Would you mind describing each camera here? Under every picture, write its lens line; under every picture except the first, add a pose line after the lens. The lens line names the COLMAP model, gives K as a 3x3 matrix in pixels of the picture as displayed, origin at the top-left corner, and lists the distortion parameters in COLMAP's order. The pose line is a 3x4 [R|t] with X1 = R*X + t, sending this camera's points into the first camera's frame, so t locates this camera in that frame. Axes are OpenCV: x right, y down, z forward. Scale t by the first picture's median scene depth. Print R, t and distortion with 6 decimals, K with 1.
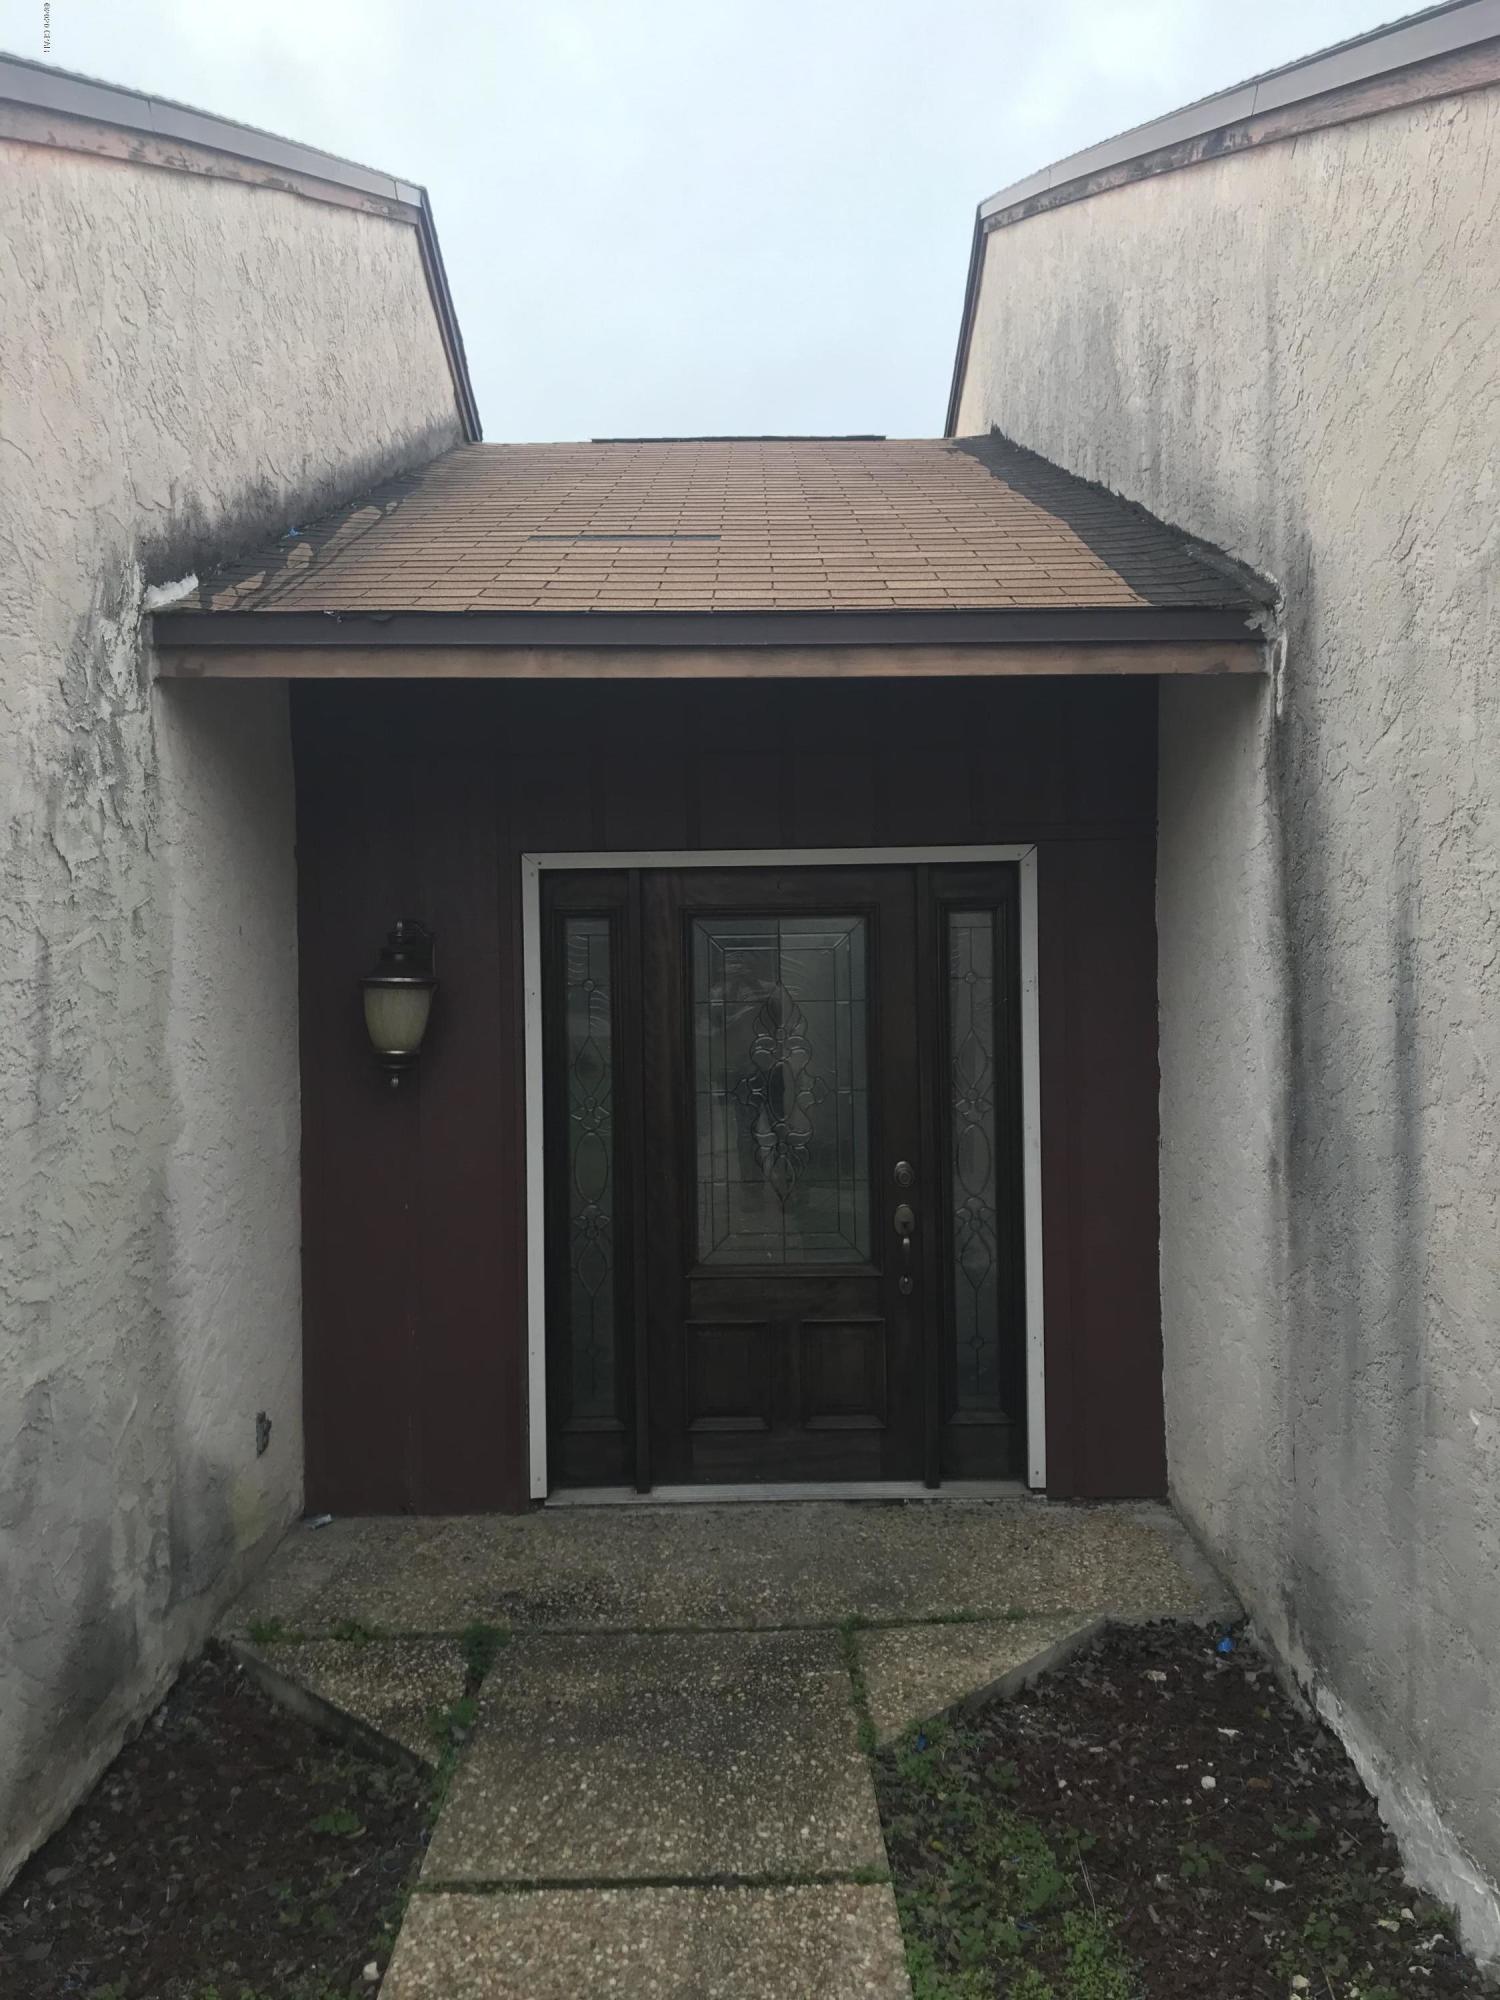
lens RADIAL K [[1613.8, 0, 755.2], [0, 1613.8, 992.1], [0, 0, 1]] dist [-0.000665, 0.015758]
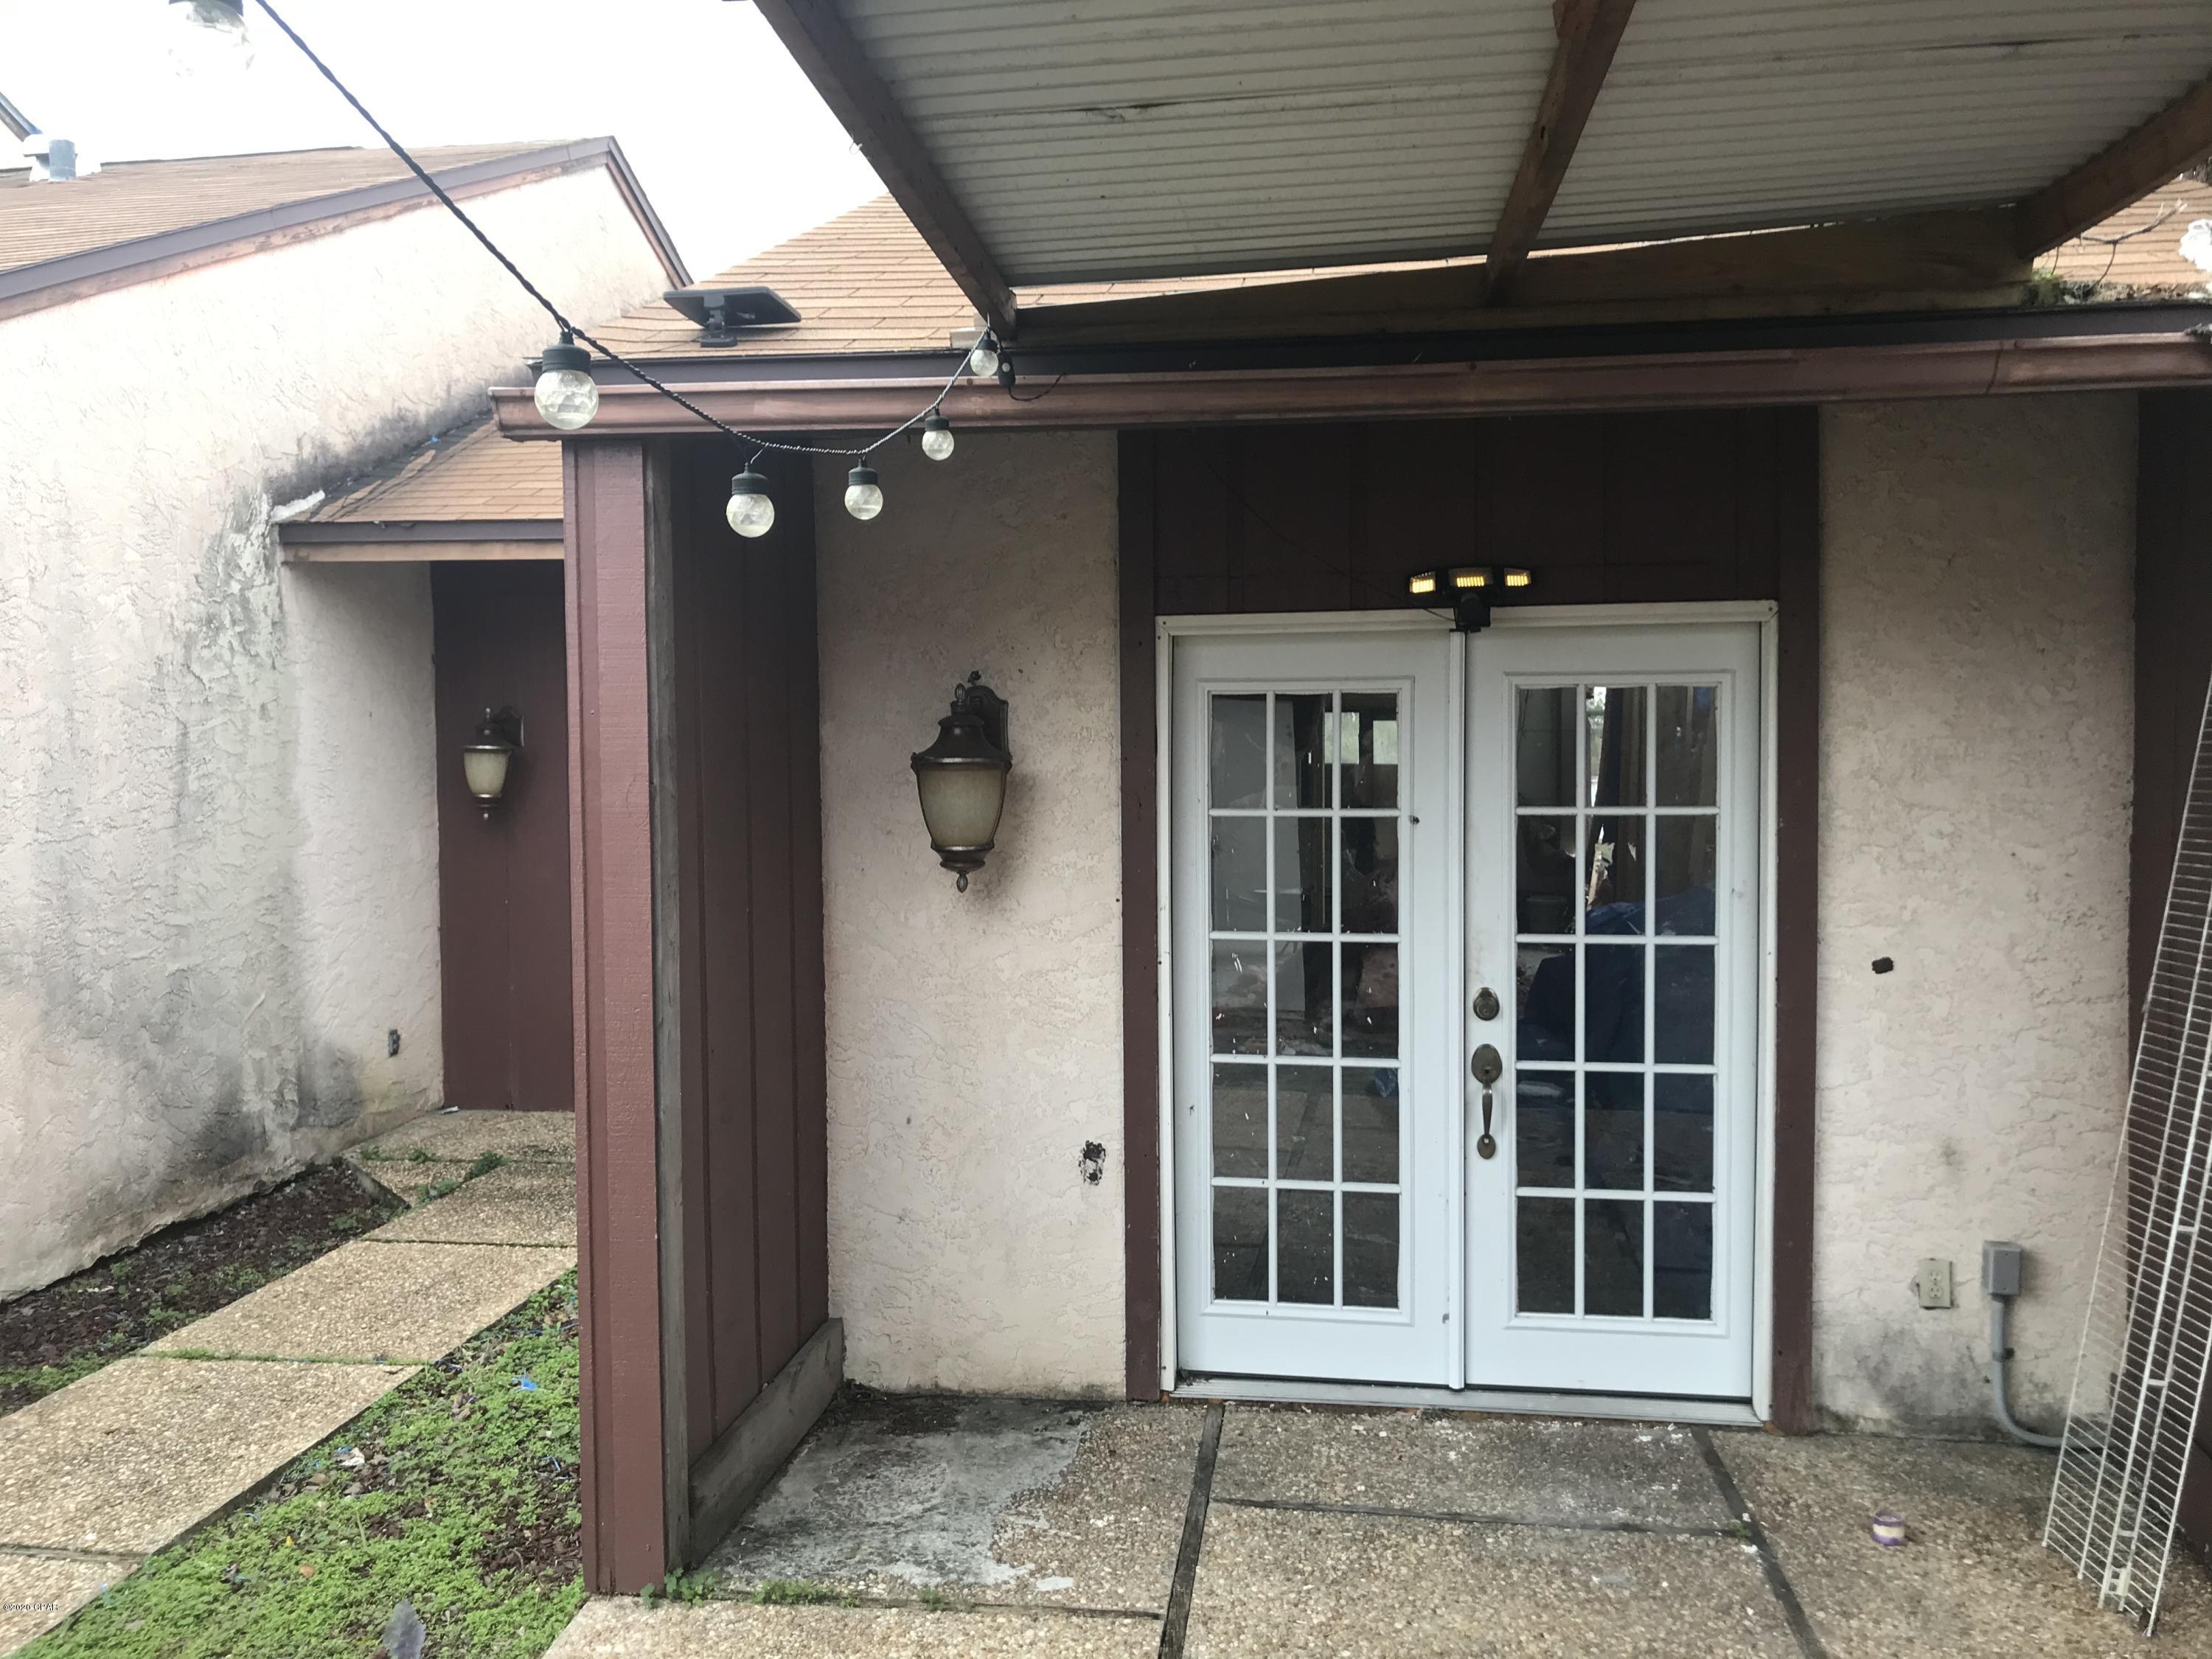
lens RADIAL K [[1784.9, 0, 1095.6], [0, 1784.9, 830.2], [0, 0, 1]] dist [-0.000665, 0.015758]
pose [[0.988731, 0.013220, -0.149117, 0.744385], [-0.007320, 0.999171, 0.040046, -0.001553], [0.149522, -0.038503, 0.988008, -0.701651]]
